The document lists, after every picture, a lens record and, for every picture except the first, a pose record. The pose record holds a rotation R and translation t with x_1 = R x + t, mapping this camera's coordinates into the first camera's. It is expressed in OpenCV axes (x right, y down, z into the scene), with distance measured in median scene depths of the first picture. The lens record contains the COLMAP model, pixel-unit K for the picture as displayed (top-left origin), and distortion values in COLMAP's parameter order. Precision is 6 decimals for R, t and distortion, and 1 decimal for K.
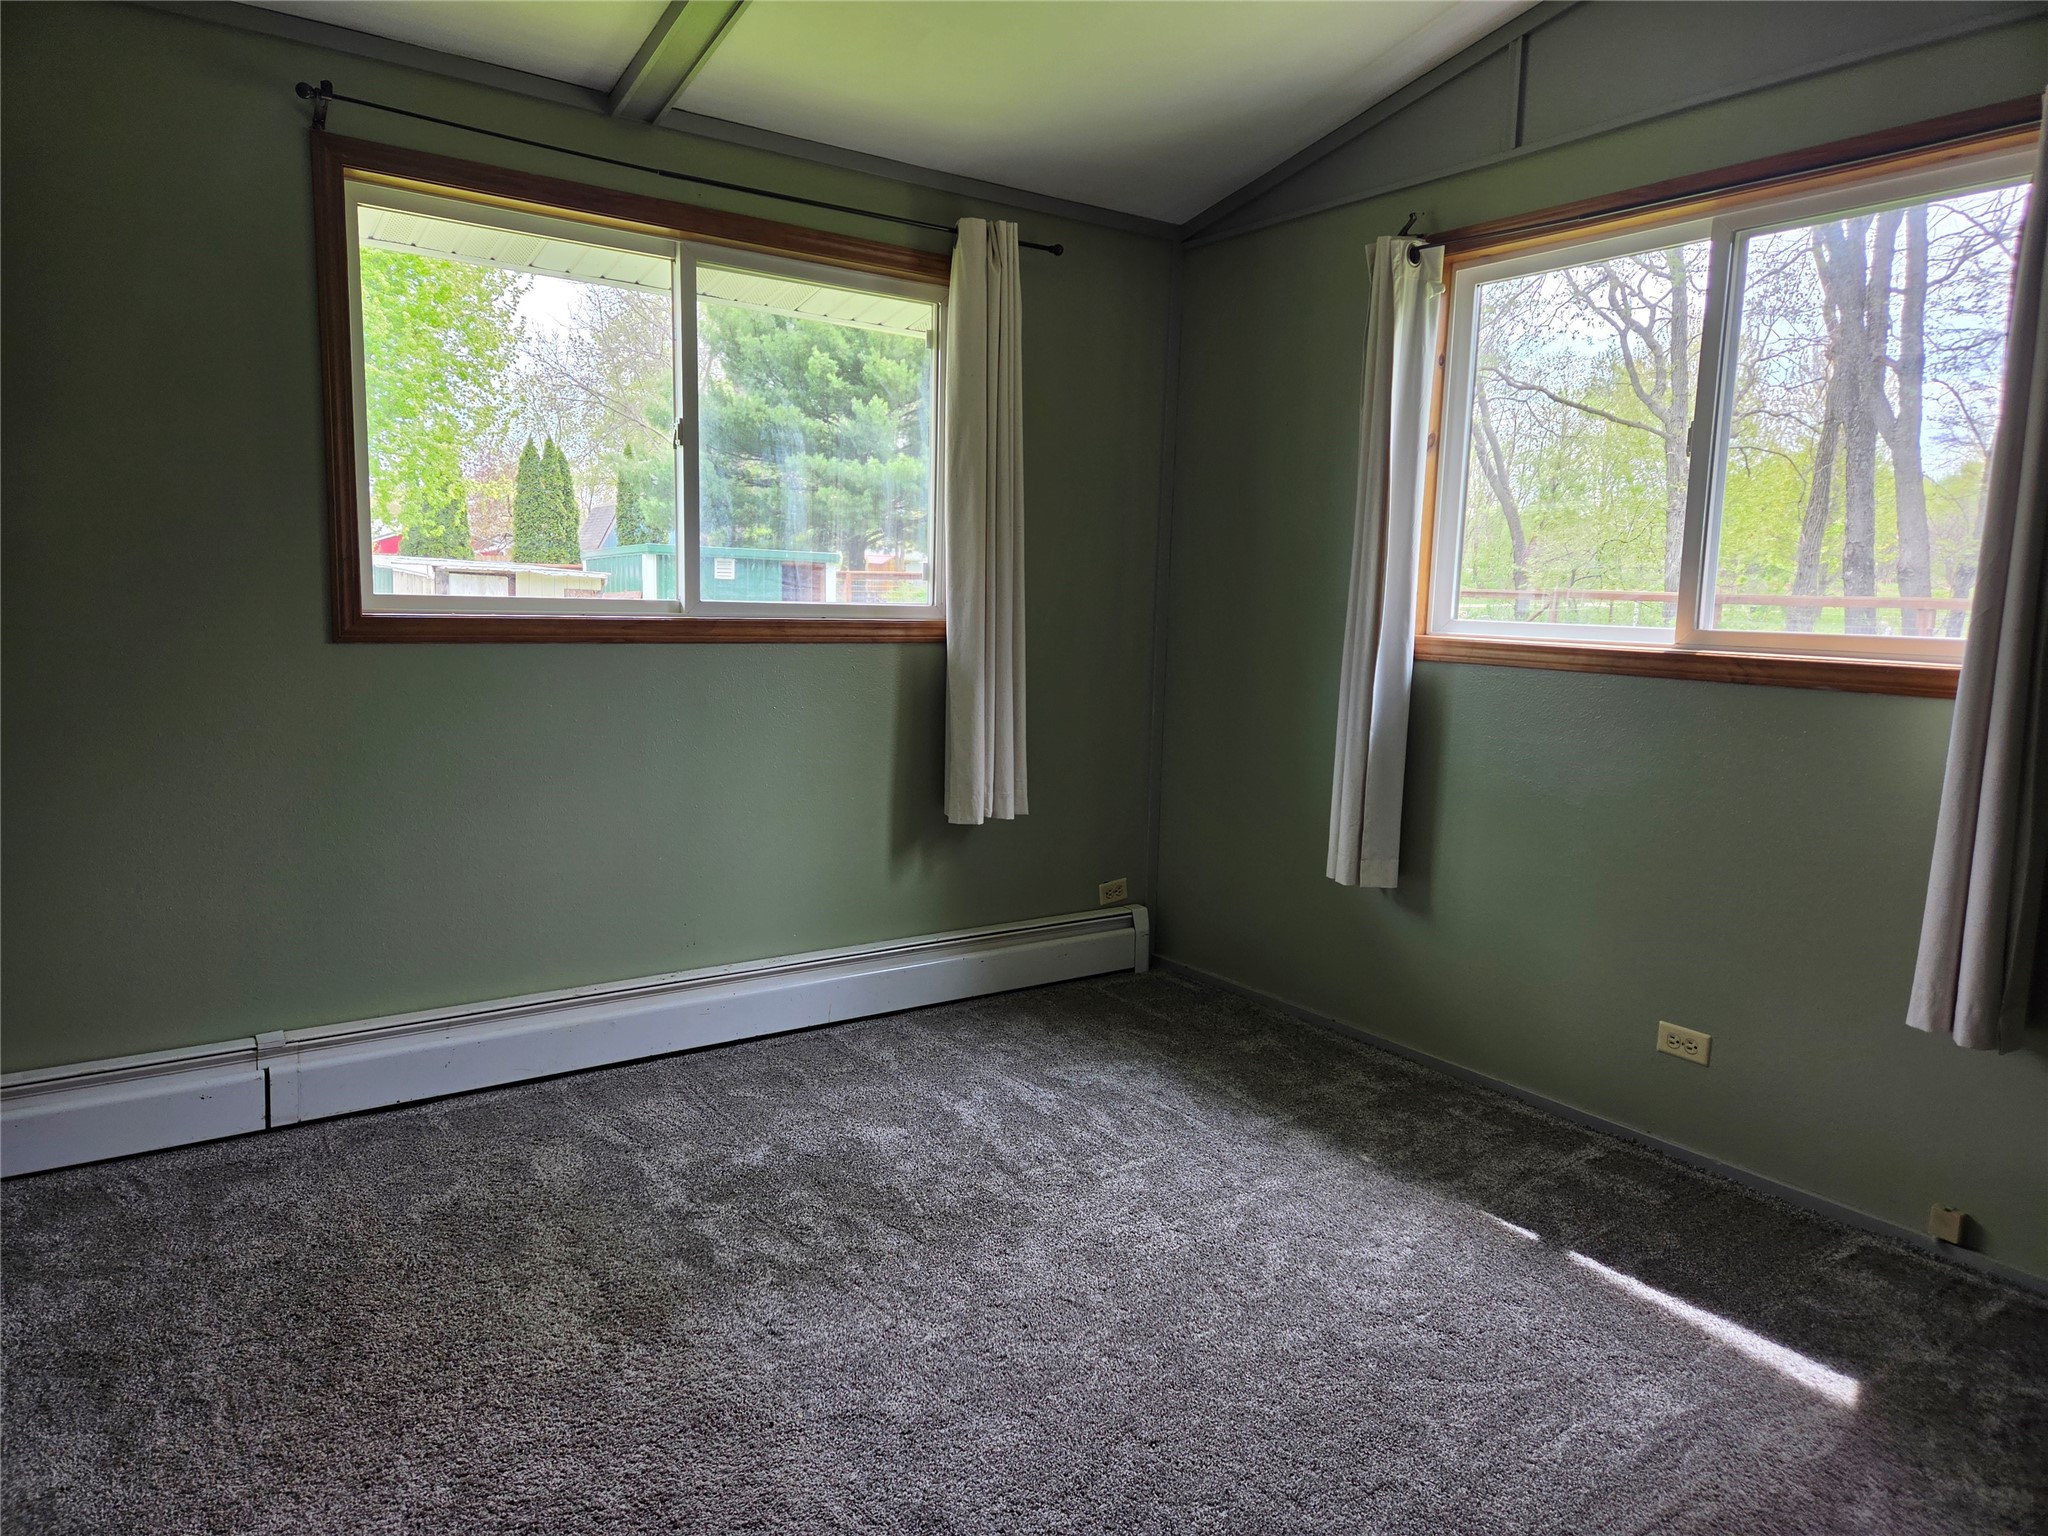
lens RADIAL K [[1373.9, 0, 1030.0], [0, 1373.9, 761.6], [0, 0, 1]] dist [0.051636, -0.028729]
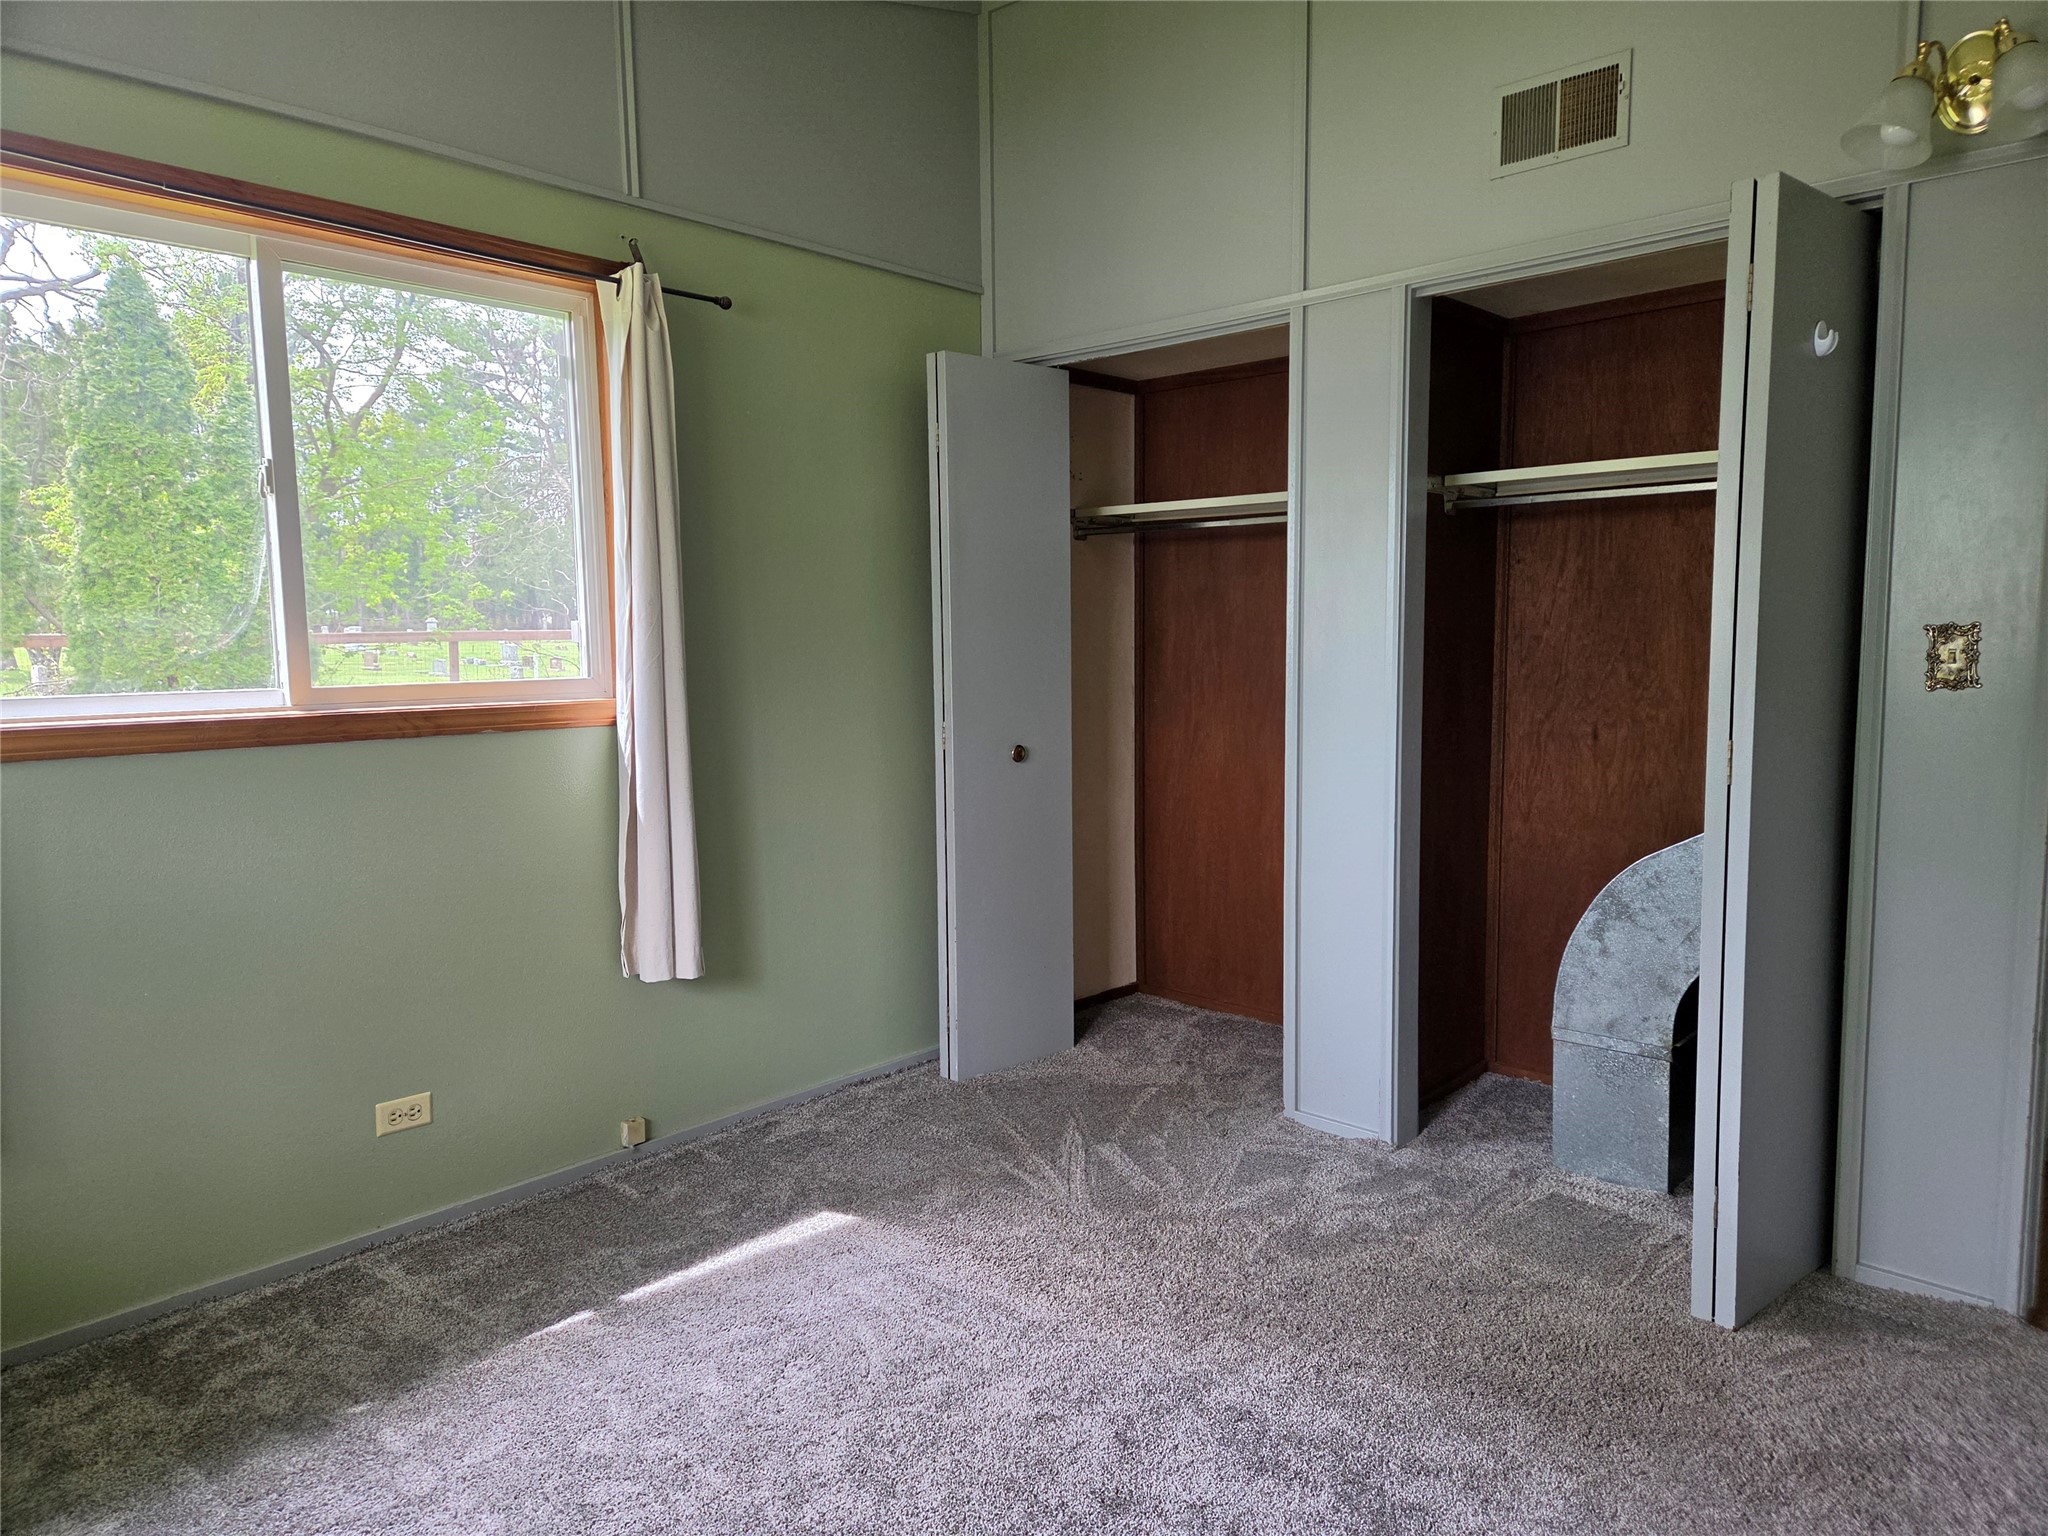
lens RADIAL K [[1373.9, 0, 1030.0], [0, 1373.9, 761.6], [0, 0, 1]] dist [0.051636, -0.028729]
pose [[-0.187424, -0.125314, 0.974253, -0.535574], [0.142825, 0.977812, 0.153248, -0.125320], [-0.971840, 0.167870, -0.165368, 0.724595]]
